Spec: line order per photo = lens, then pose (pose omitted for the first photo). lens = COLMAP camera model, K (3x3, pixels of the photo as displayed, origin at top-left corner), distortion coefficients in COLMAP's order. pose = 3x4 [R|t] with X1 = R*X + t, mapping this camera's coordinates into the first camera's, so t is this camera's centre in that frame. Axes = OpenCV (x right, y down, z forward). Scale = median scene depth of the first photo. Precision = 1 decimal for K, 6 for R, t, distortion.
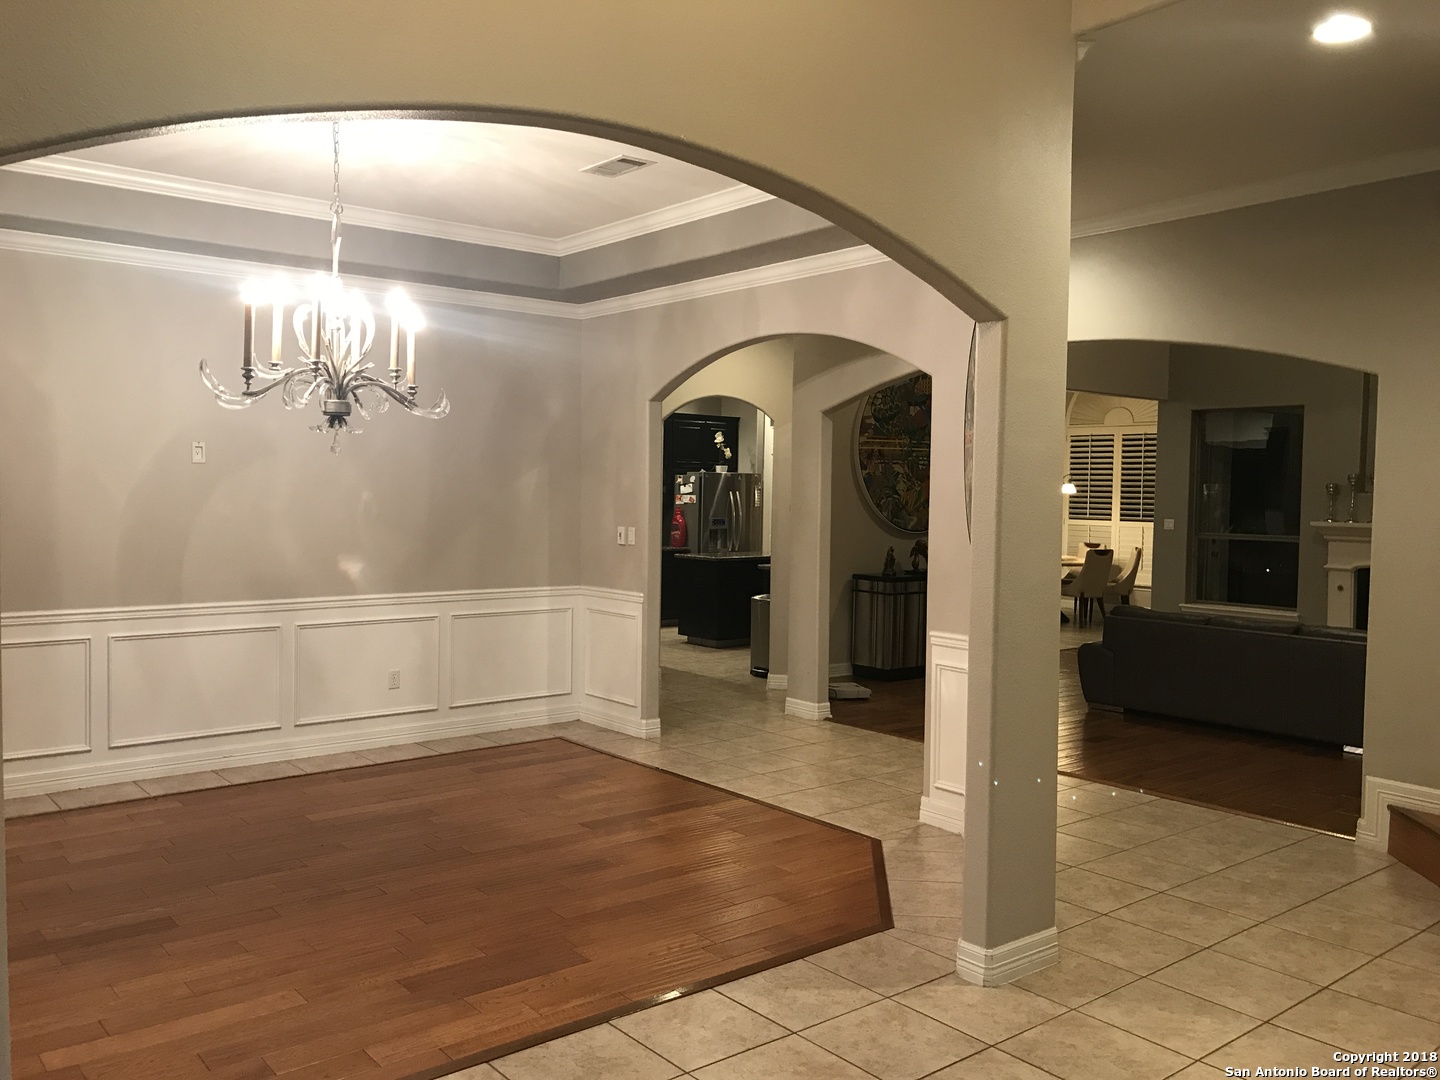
lens RADIAL K [[1181.9, 0, 702.1], [0, 1181.9, 541.5], [0, 0, 1]] dist [0.056093, -0.078707]
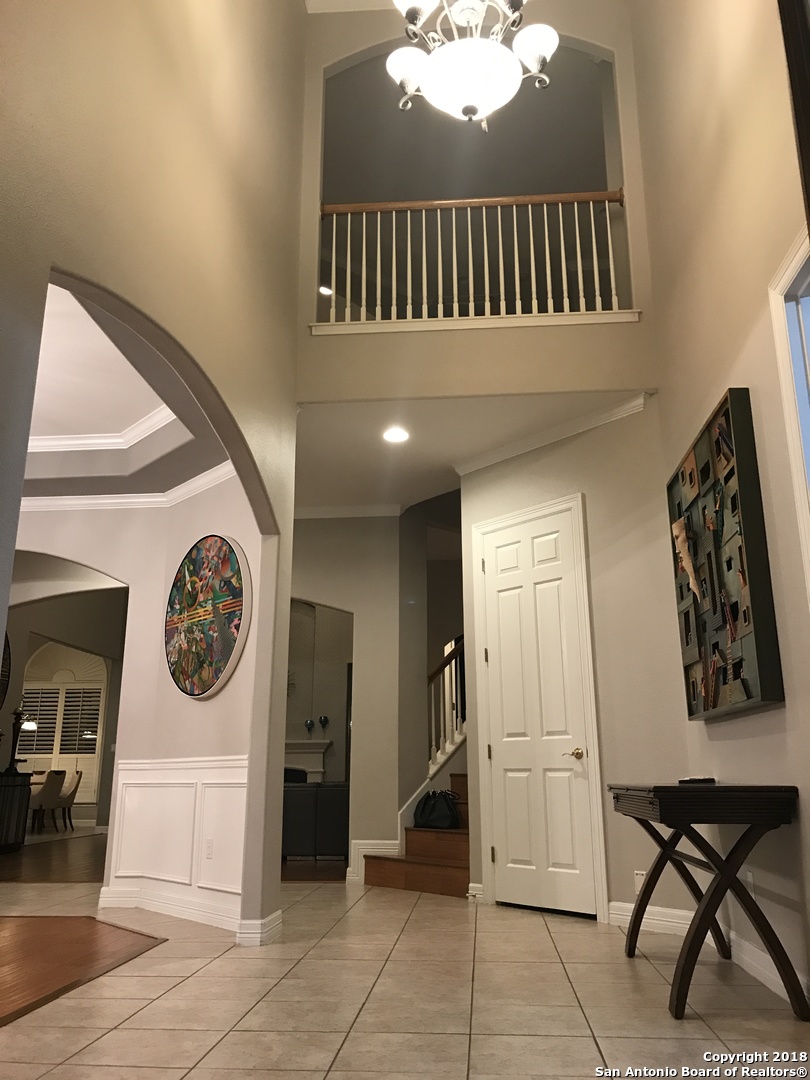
lens RADIAL K [[886.4, 0, 407.6], [0, 886.4, 532.5], [0, 0, 1]] dist [0.056093, -0.078707]
pose [[0.687112, 0.178411, 0.704306, -0.182950], [0.044358, 0.957272, -0.285767, 0.066630], [-0.725196, 0.227596, 0.649839, -0.006190]]
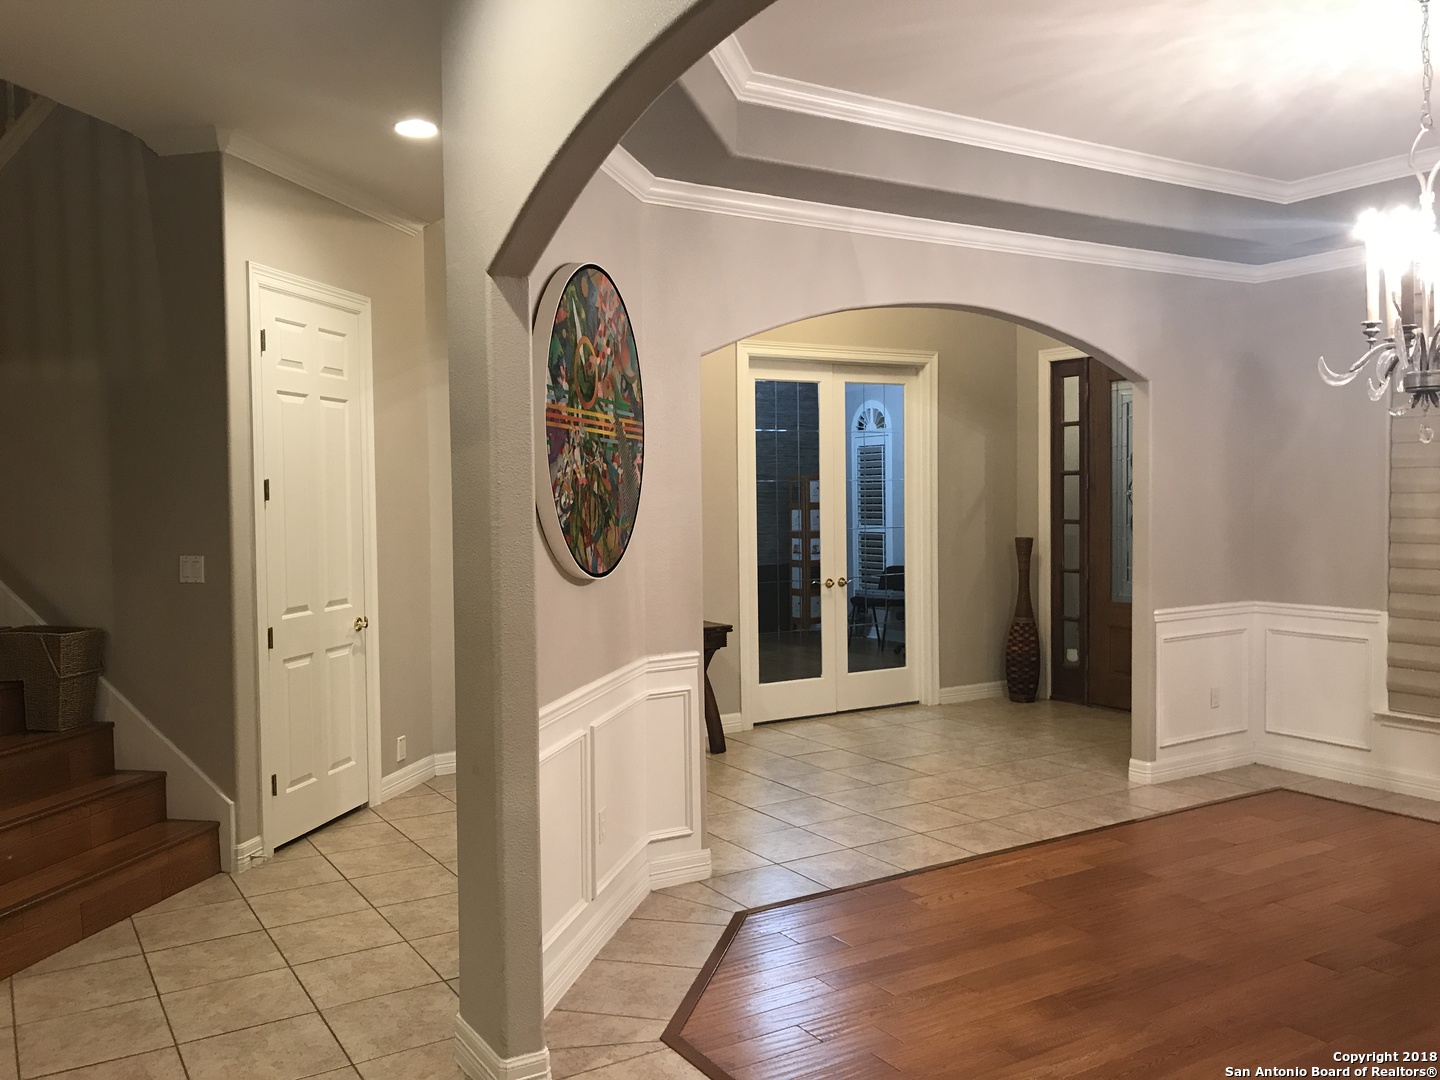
lens RADIAL K [[1181.9, 0, 702.1], [0, 1181.9, 541.5], [0, 0, 1]] dist [0.056093, -0.078707]
pose [[-0.991740, -0.007602, 0.128042, 0.022957], [0.003343, 0.996371, 0.085051, -0.032150], [-0.128224, 0.084776, -0.988115, 0.754891]]
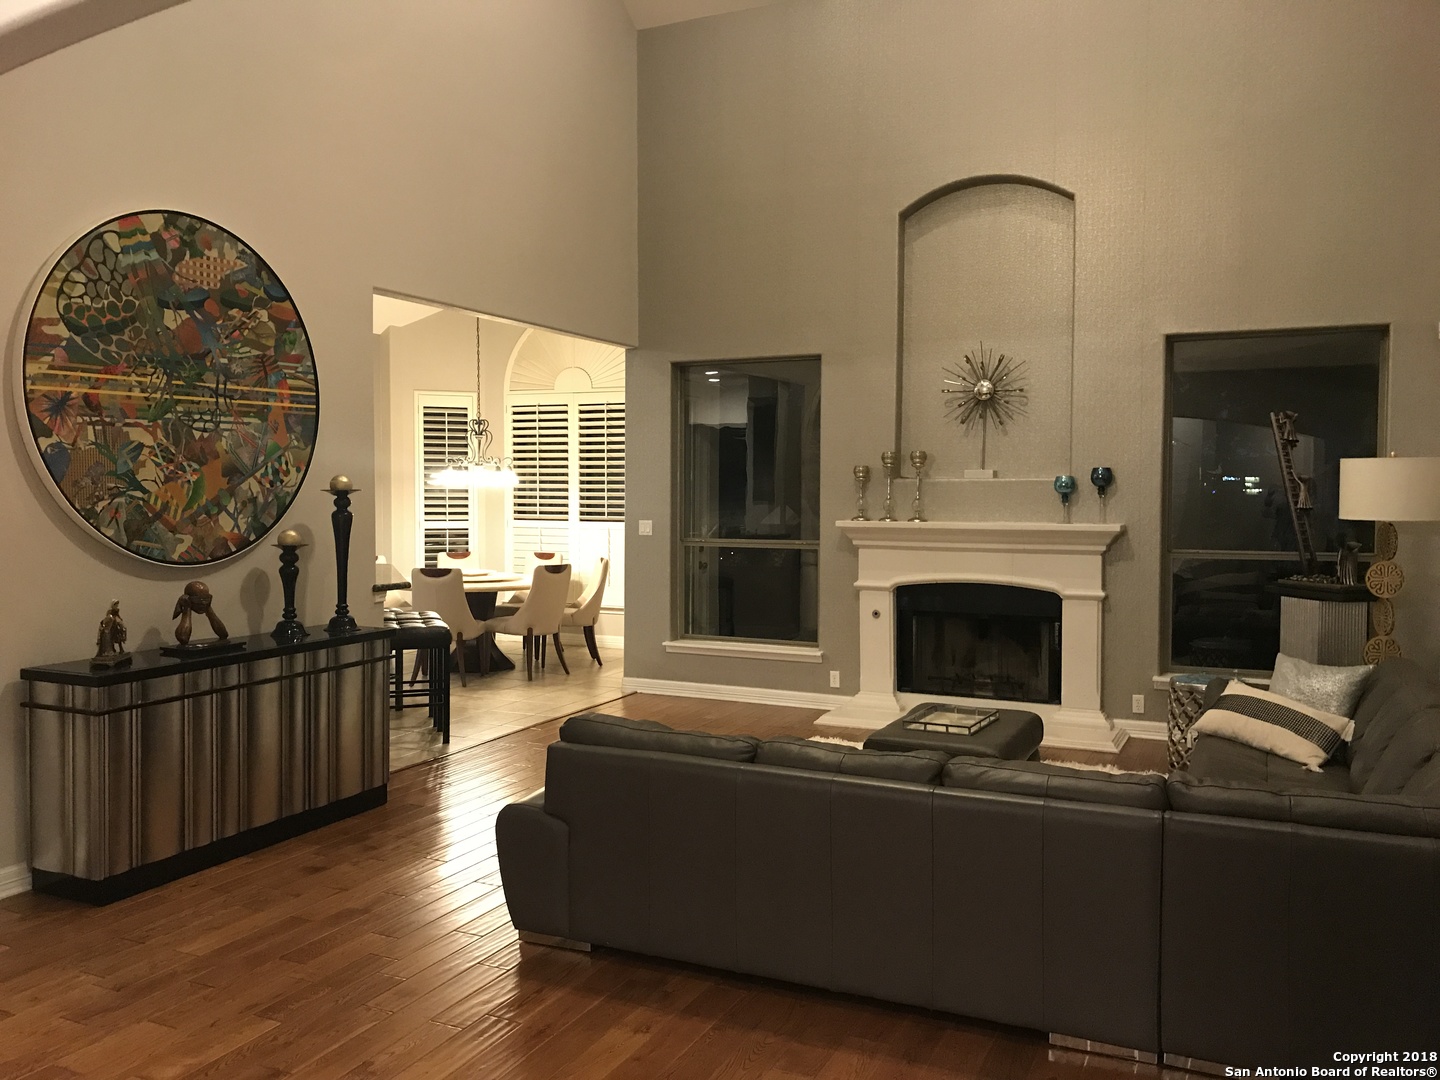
lens RADIAL K [[1156.6, 0, 716.3], [0, 1156.6, 509.1], [0, 0, 1]] dist [0.006169, -0.227584]
pose [[0.898507, -0.021689, 0.438422, 0.152153], [0.031343, 0.999399, -0.014793, -0.015786], [-0.437838, 0.027033, 0.898647, 0.425679]]
